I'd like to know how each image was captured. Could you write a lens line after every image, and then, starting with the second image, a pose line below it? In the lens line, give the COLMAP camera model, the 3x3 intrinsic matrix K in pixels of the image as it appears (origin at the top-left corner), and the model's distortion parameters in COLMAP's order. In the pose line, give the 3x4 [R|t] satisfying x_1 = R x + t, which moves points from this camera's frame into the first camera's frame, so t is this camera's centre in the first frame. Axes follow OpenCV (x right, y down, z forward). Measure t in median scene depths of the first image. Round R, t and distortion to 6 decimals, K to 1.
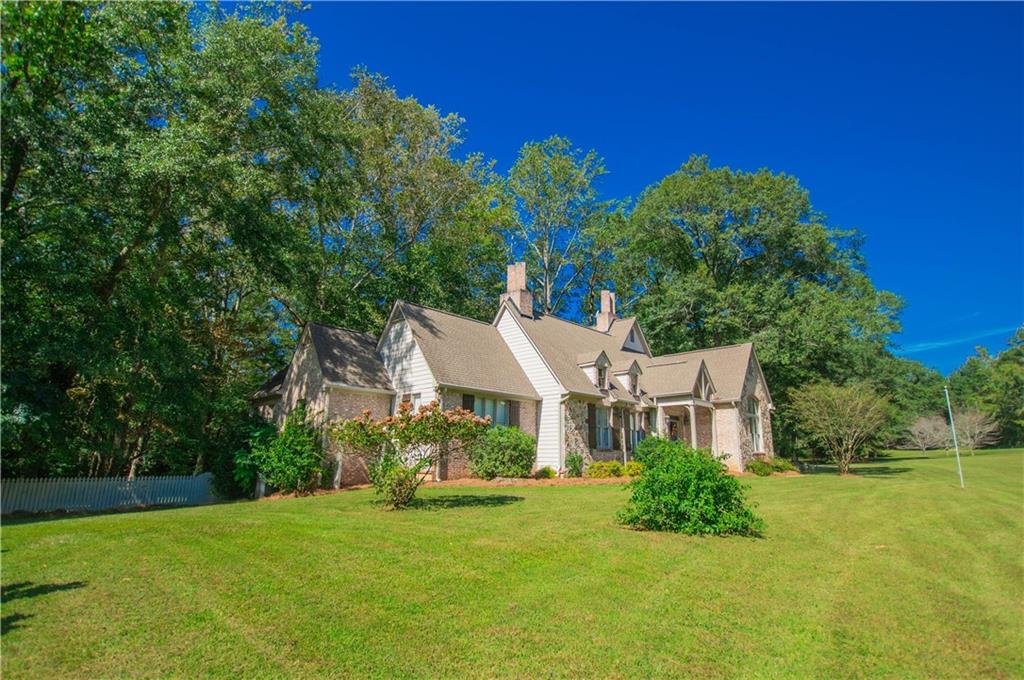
lens RADIAL K [[482.0, 0, 513.7], [0, 482.0, 364.9], [0, 0, 1]] dist [-0.000115, 0.000092]
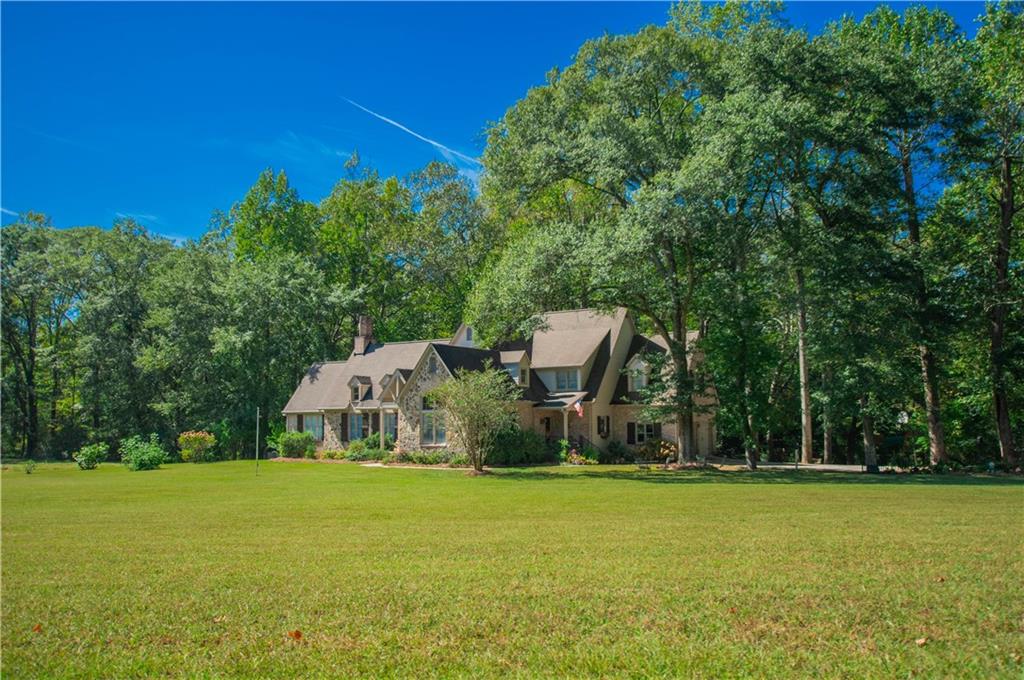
lens RADIAL K [[845.2, 0, 511.3], [0, 845.2, 344.4], [0, 0, 1]] dist [0.011813, 0.010164]
pose [[0.197224, -0.099851, -0.975260, 3.043375], [0.189675, 0.979890, -0.061968, 0.138266], [0.961835, -0.172761, 0.212197, 1.003101]]
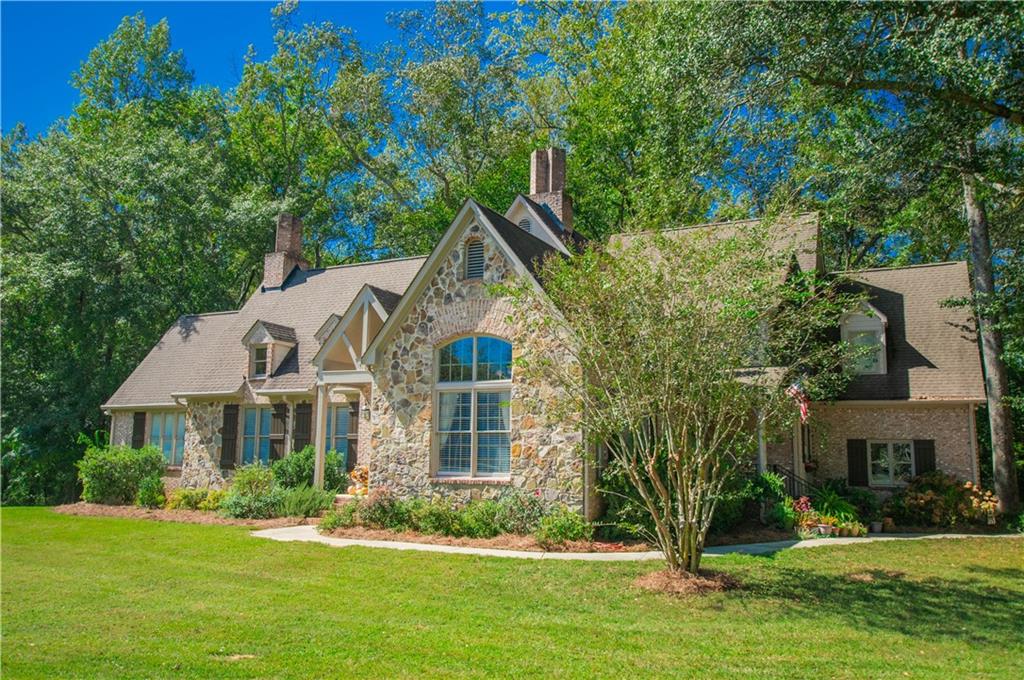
lens RADIAL K [[808.5, 0, 512.0], [0, 808.5, 340.0], [0, 0, 1]] dist [0.007444, 0.008559]
pose [[0.298418, -0.149849, -0.942599, 1.431780], [0.166884, 0.980576, -0.103052, 0.181447], [0.939732, -0.126552, 0.317629, 1.048329]]
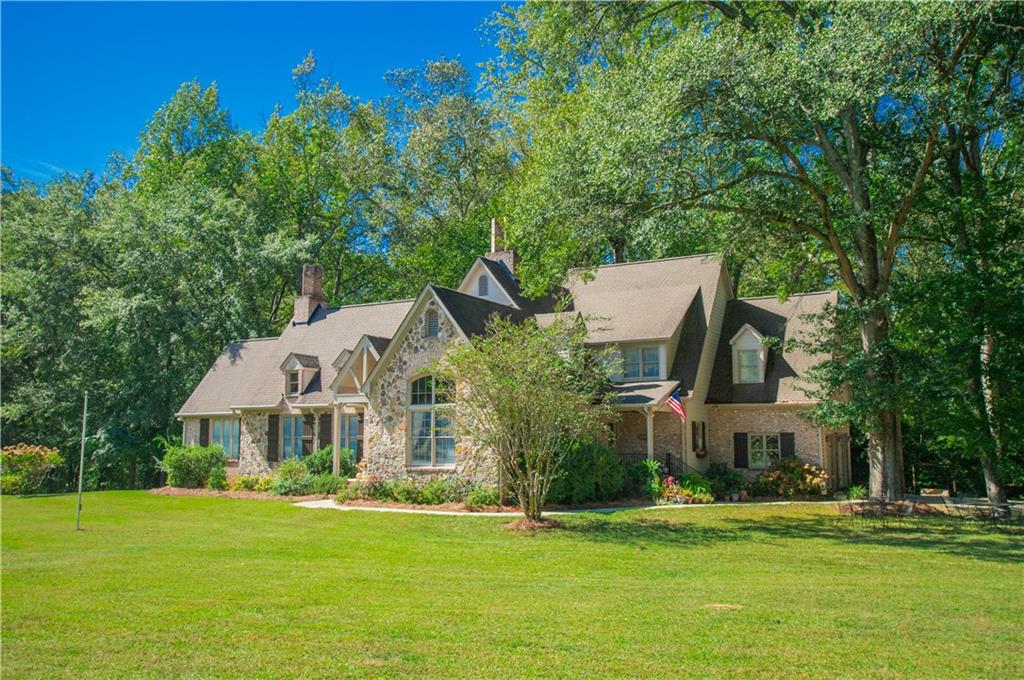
lens RADIAL K [[845.2, 0, 511.3], [0, 845.2, 344.4], [0, 0, 1]] dist [0.011813, 0.010164]
pose [[0.252539, -0.122992, -0.959738, 1.950978], [0.182183, 0.980192, -0.077675, 0.164123], [0.950281, -0.155232, 0.269944, 1.043010]]
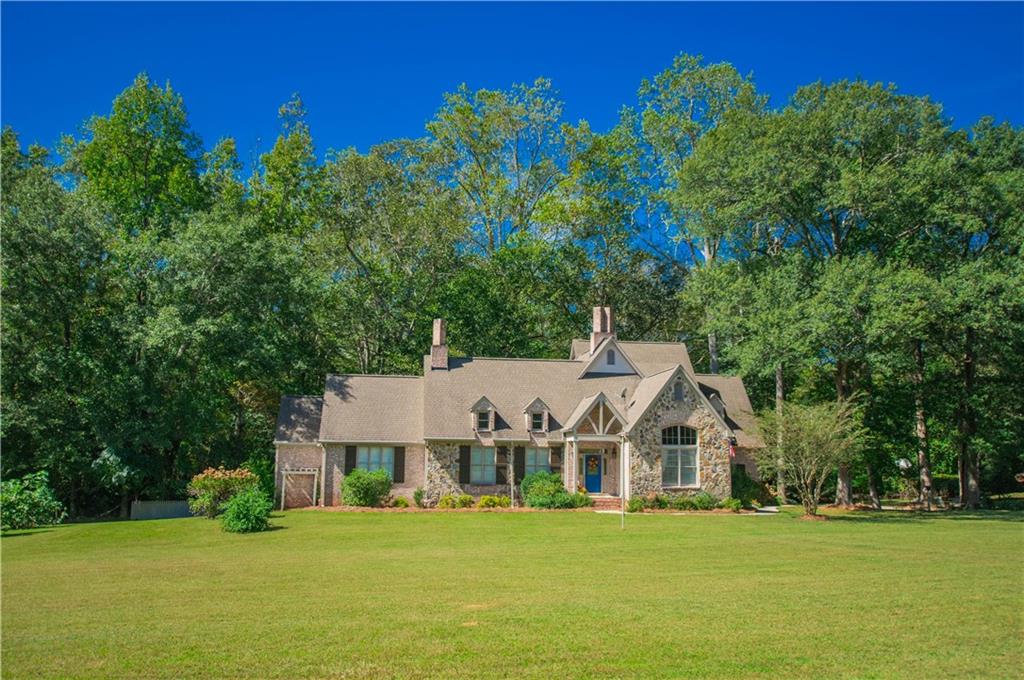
lens RADIAL K [[845.2, 0, 511.3], [0, 845.2, 344.4], [0, 0, 1]] dist [0.011813, 0.010164]
pose [[0.793855, -0.090415, -0.601348, 1.549816], [0.114206, 0.993456, 0.001396, -0.157819], [0.597287, -0.069785, 0.798986, -0.572893]]
